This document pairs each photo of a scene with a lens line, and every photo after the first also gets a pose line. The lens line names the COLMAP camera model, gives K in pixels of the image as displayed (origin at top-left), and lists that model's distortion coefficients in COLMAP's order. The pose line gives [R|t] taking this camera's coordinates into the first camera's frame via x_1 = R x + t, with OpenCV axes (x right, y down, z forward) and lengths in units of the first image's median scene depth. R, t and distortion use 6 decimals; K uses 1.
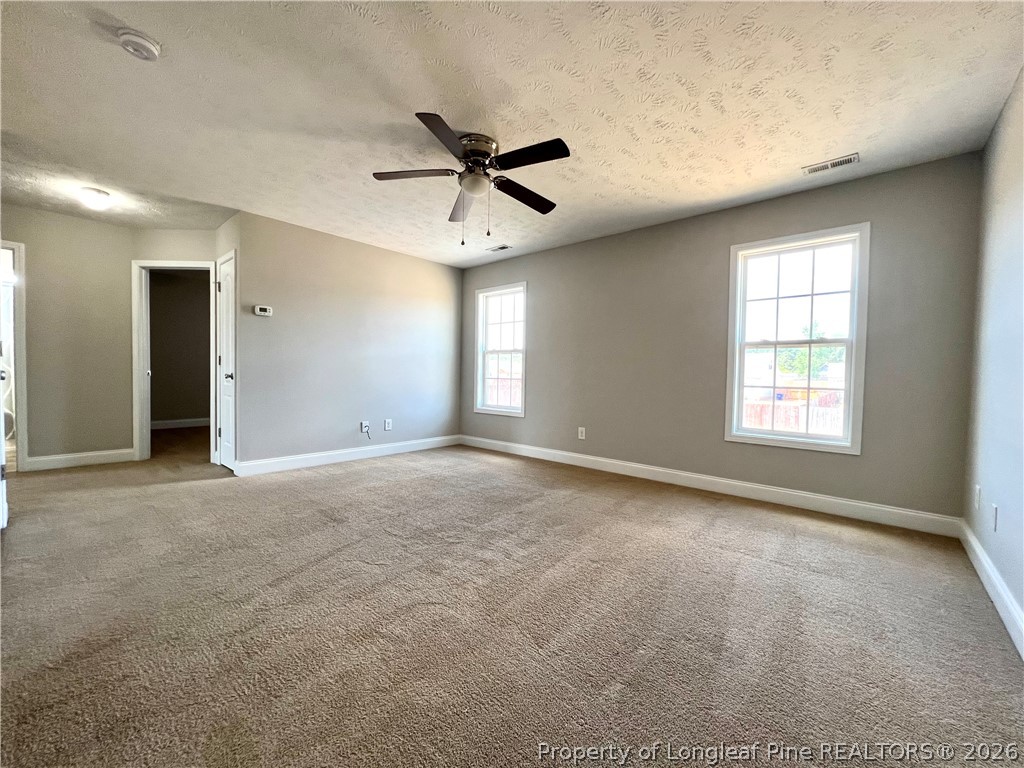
lens RADIAL K [[410.8, 0, 507.8], [0, 410.8, 389.2], [0, 0, 1]] dist [-0.002567, 0.001065]
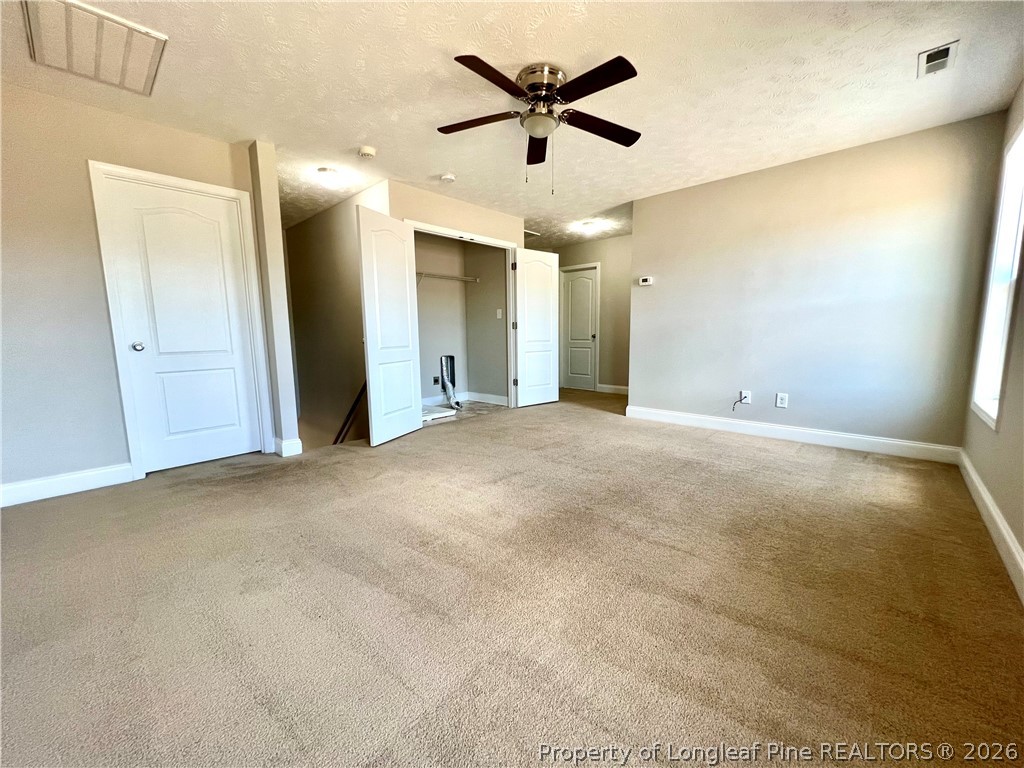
lens RADIAL K [[409.6, 0, 511.6], [0, 409.6, 387.6], [0, 0, 1]] dist [-0.001234, 0.000223]
pose [[-0.015897, 0.116704, -0.993040, 0.603122], [-0.026363, 0.992771, 0.117094, -0.017094], [0.999526, 0.028041, -0.012705, 0.646143]]
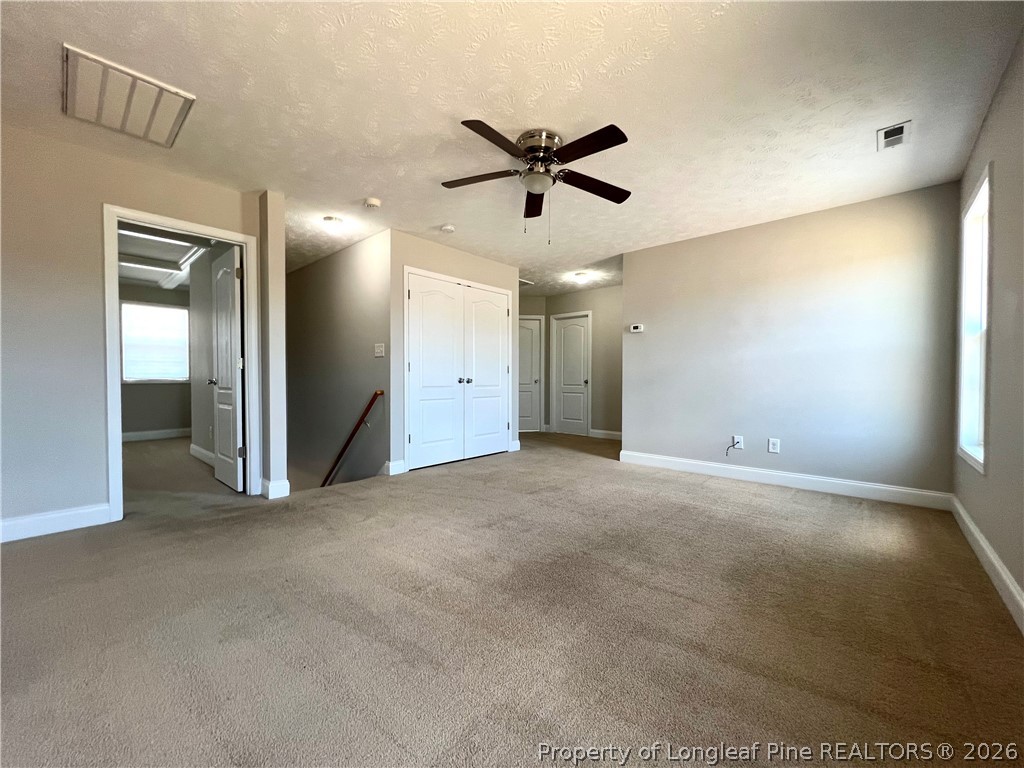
lens RADIAL K [[410.8, 0, 512.4], [0, 410.8, 387.1], [0, 0, 1]] dist [-0.002567, 0.001065]
pose [[0.006488, 0.003963, -0.999971, 0.609315], [-0.039738, 0.999203, 0.003702, -0.008896], [0.999189, 0.039713, 0.006640, 0.638187]]
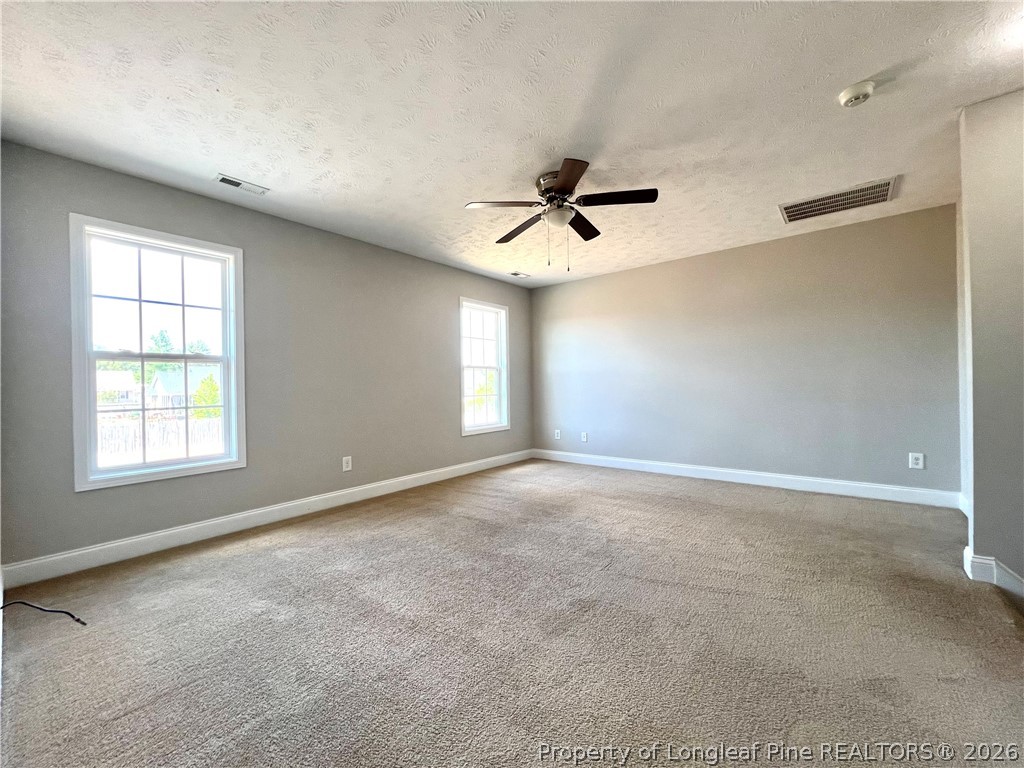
lens RADIAL K [[410.8, 0, 522.7], [0, 410.8, 386.5], [0, 0, 1]] dist [-0.002567, 0.001065]
pose [[-0.054586, -0.010016, 0.998459, -0.765728], [0.055434, 0.998377, 0.013046, -0.044956], [-0.996969, 0.056061, -0.053942, 0.785752]]
